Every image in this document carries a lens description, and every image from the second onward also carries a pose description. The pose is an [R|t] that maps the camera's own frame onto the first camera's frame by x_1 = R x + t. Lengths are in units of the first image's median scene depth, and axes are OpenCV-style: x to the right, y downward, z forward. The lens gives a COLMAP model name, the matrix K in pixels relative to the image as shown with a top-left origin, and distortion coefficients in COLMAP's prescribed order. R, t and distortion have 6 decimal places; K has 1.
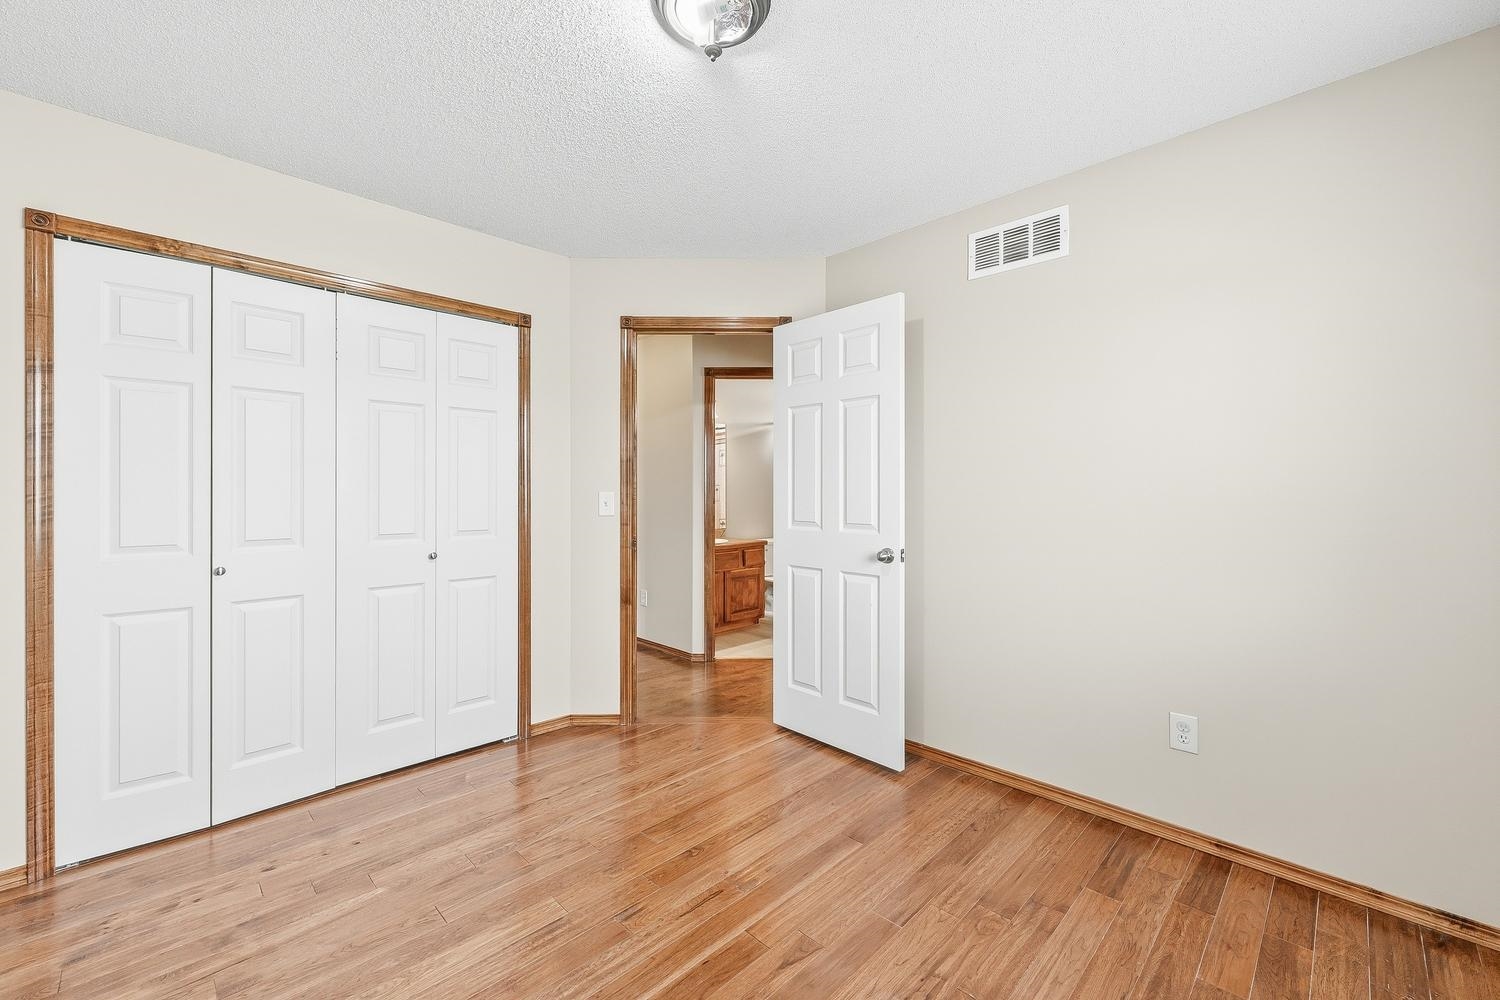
lens RADIAL K [[606.7, 0, 746.3], [0, 606.7, 495.7], [0, 0, 1]] dist [-0.000083, 0.000289]
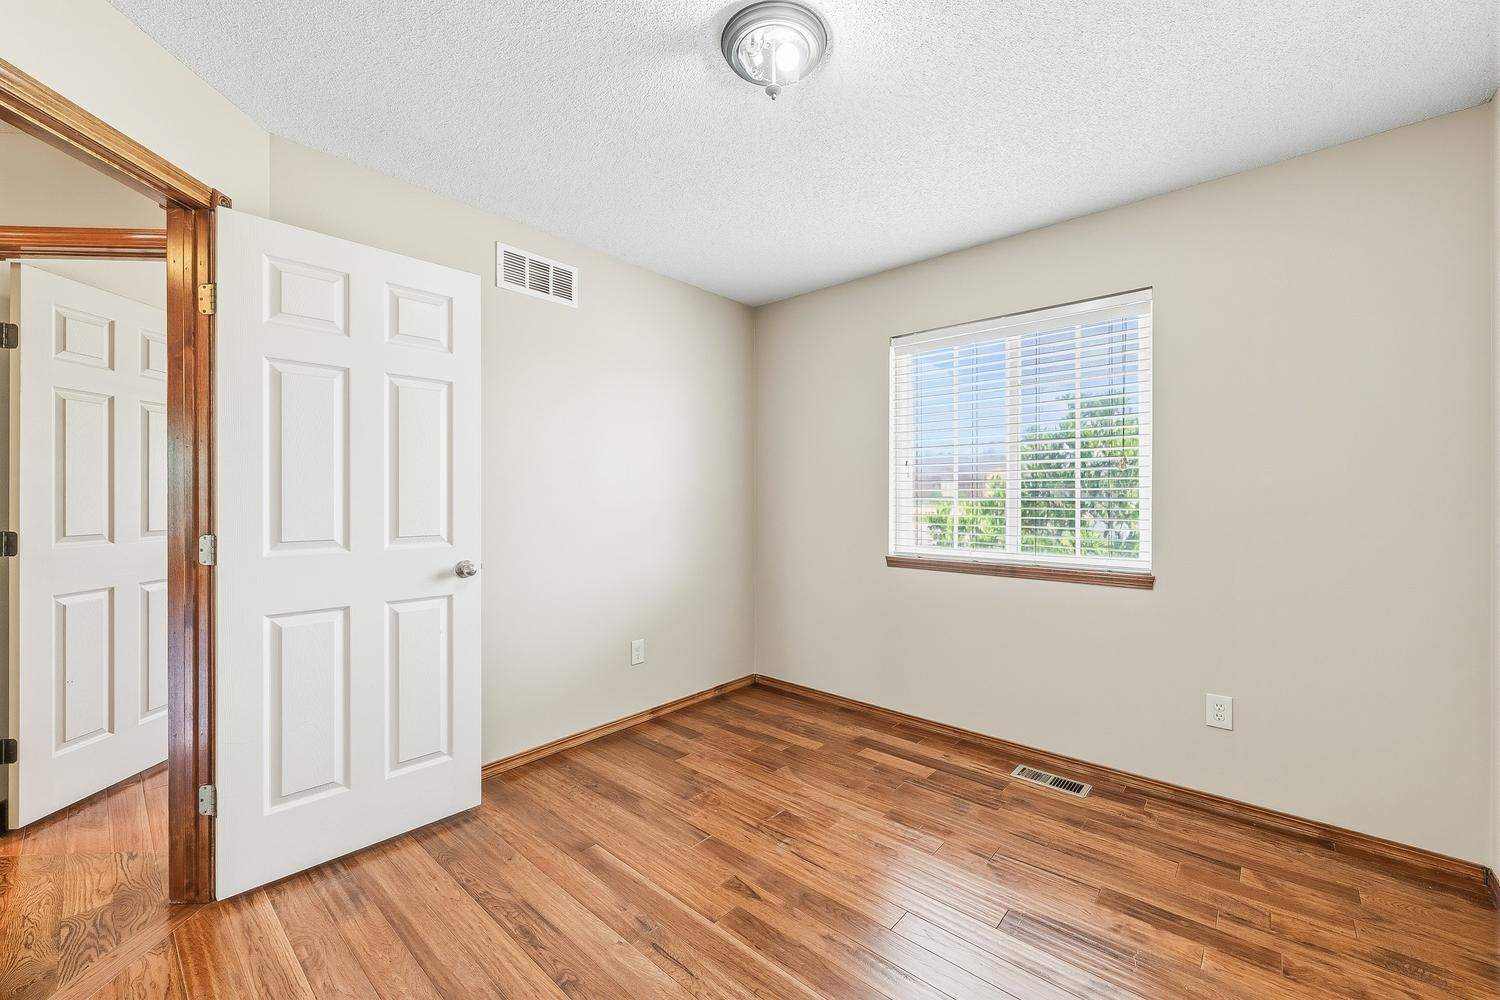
lens RADIAL K [[595.2, 0, 750.0], [0, 595.2, 500.0], [0, 0, 1]] dist [0.000061, 0.000113]
pose [[-0.061940, -0.004469, 0.998070, -0.761433], [0.006879, 0.999964, 0.004905, -0.001949], [-0.998056, 0.007170, -0.061907, 0.754563]]
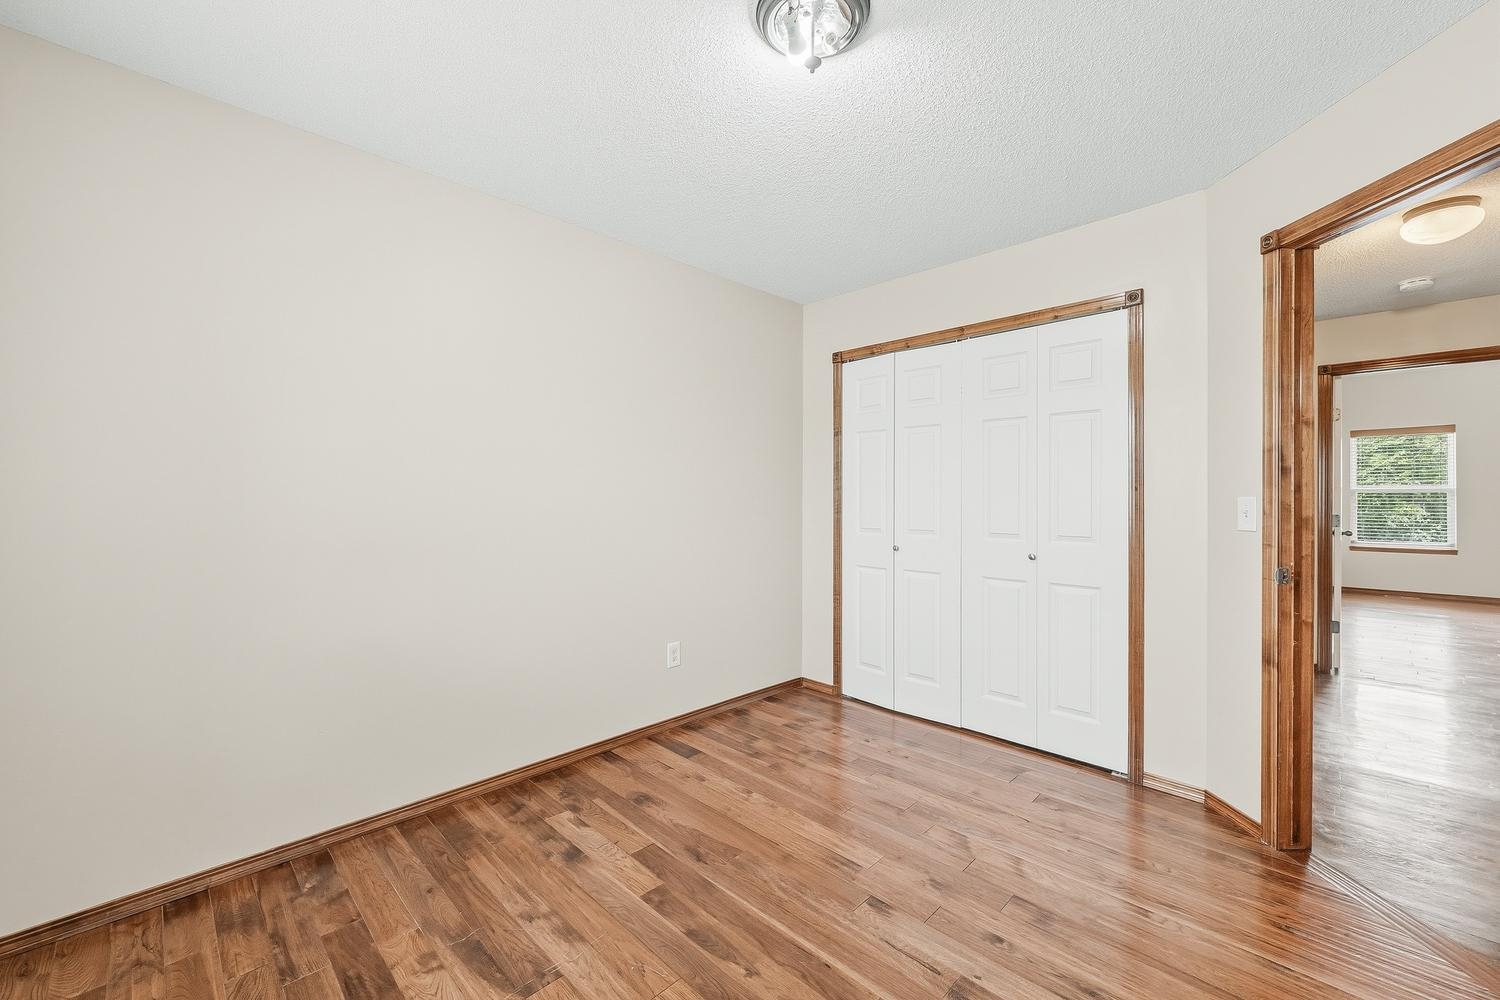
lens RADIAL K [[602.3, 0, 758.1], [0, 602.3, 500.3], [0, 0, 1]] dist [-0.000286, 0.000074]
pose [[0.018766, 0.005243, -0.999810, 0.648754], [-0.008039, 0.999955, 0.005093, -0.002038], [0.999792, 0.007942, 0.018807, 0.606510]]
